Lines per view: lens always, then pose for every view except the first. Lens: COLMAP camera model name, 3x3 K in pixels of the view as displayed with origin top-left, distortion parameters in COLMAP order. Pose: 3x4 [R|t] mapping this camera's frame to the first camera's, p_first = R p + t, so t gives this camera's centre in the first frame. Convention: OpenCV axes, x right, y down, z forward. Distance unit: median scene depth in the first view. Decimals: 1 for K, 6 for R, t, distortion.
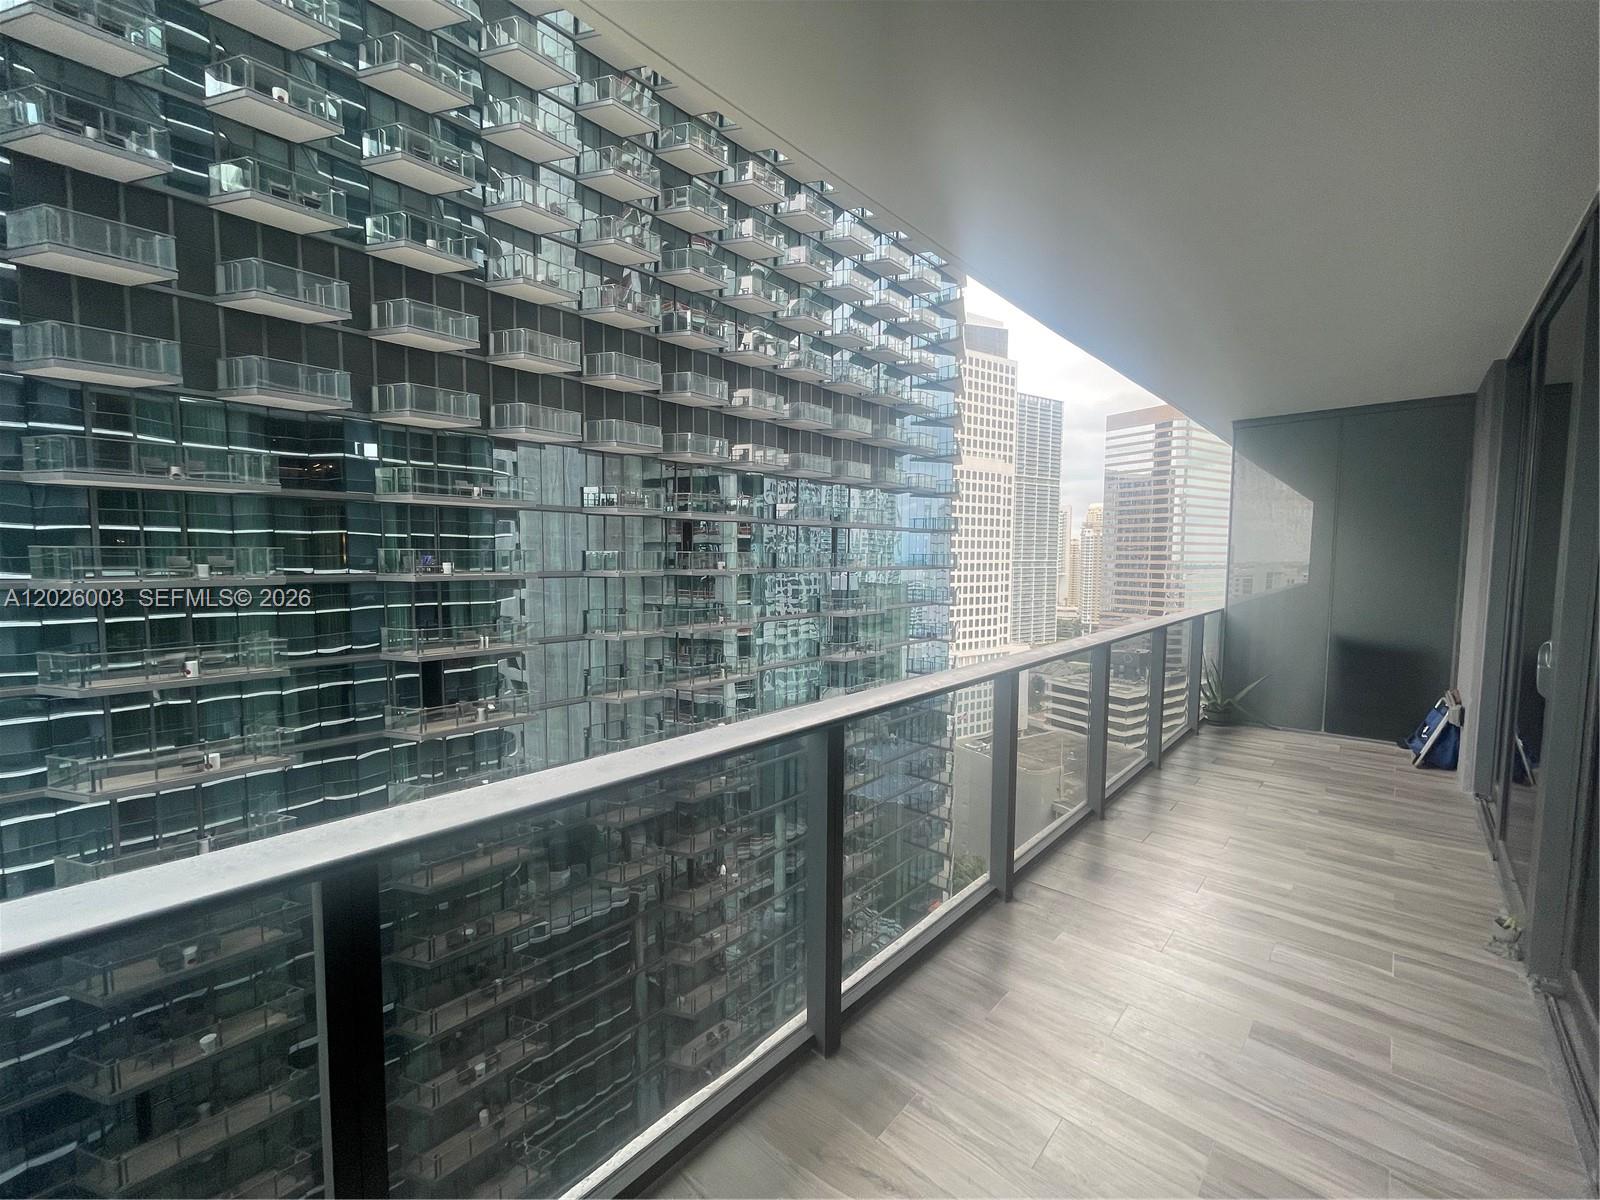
lens RADIAL K [[661.5, 0, 800.0], [0, 661.5, 600.0], [0, 0, 1]] dist [0.000551, 0.000067]
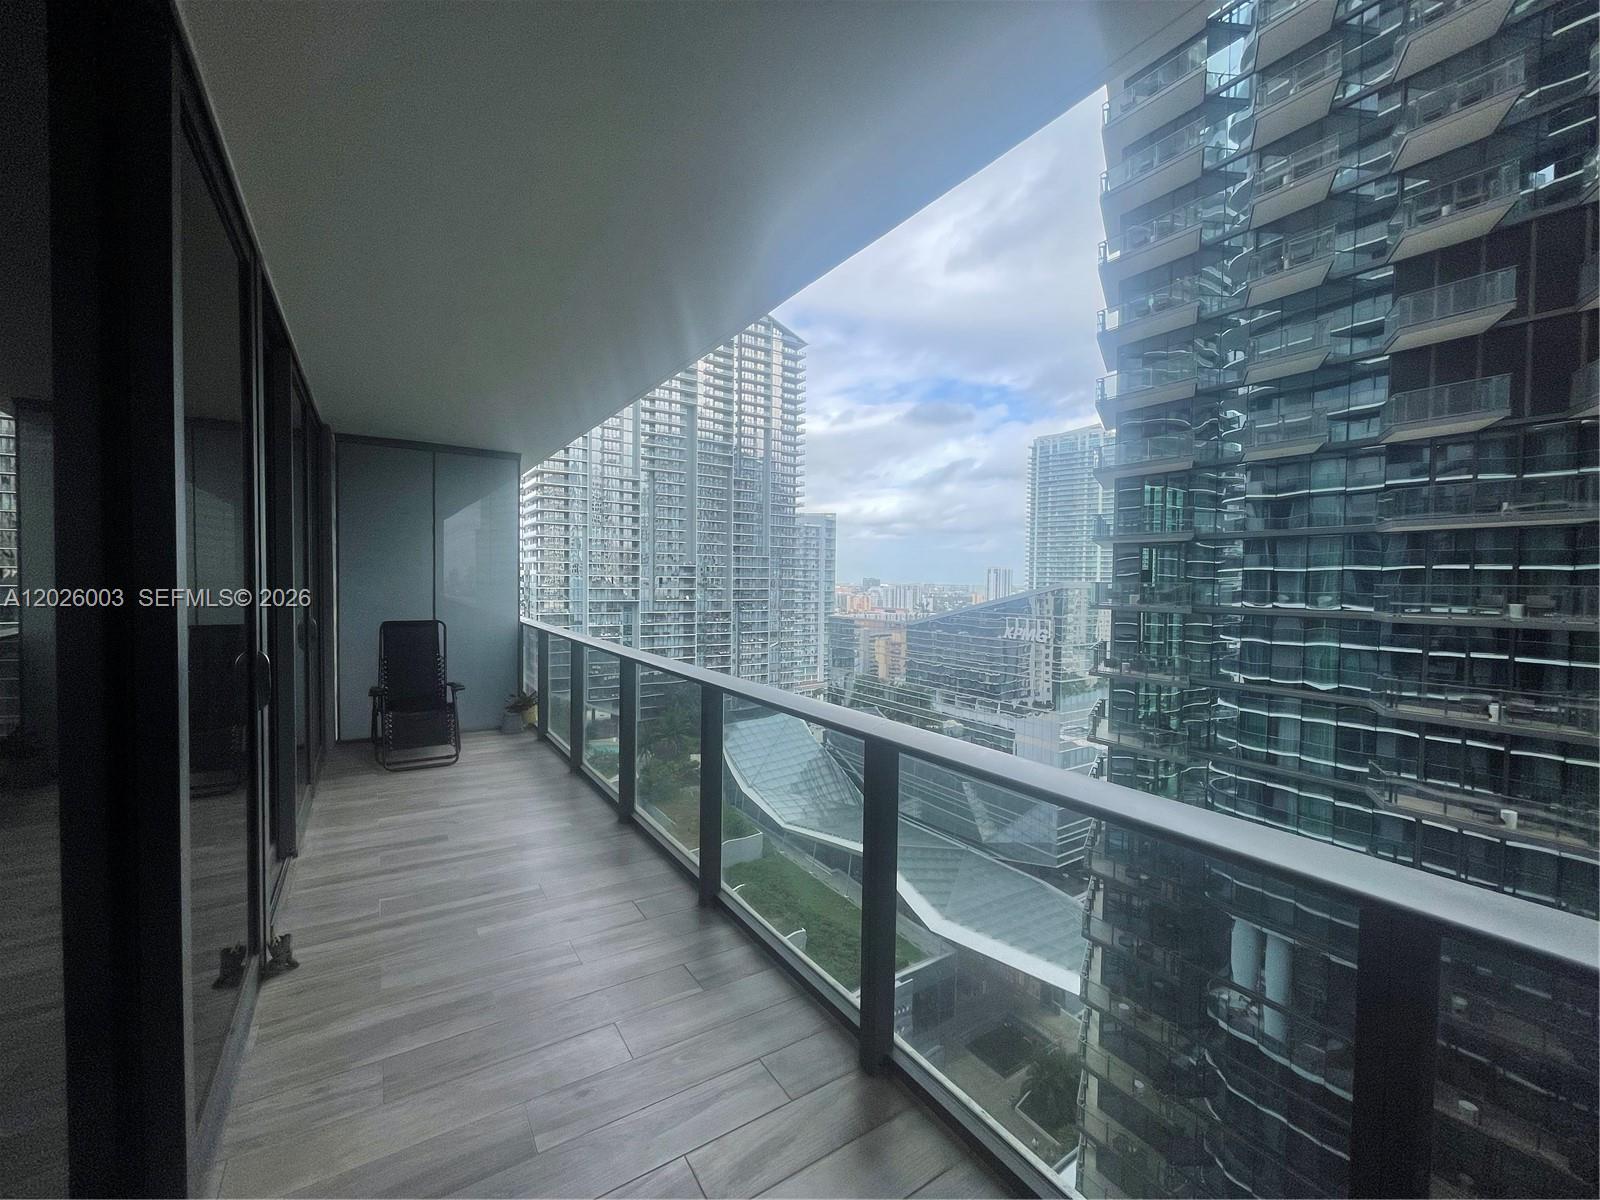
lens RADIAL K [[661.5, 0, 800.0], [0, 661.5, 600.0], [0, 0, 1]] dist [0.000551, 0.000067]
pose [[-0.263632, 0.019016, -0.964436, 0.210924], [-0.080779, 0.995859, 0.041717, -0.013875], [0.961235, 0.088904, -0.261004, 0.228212]]
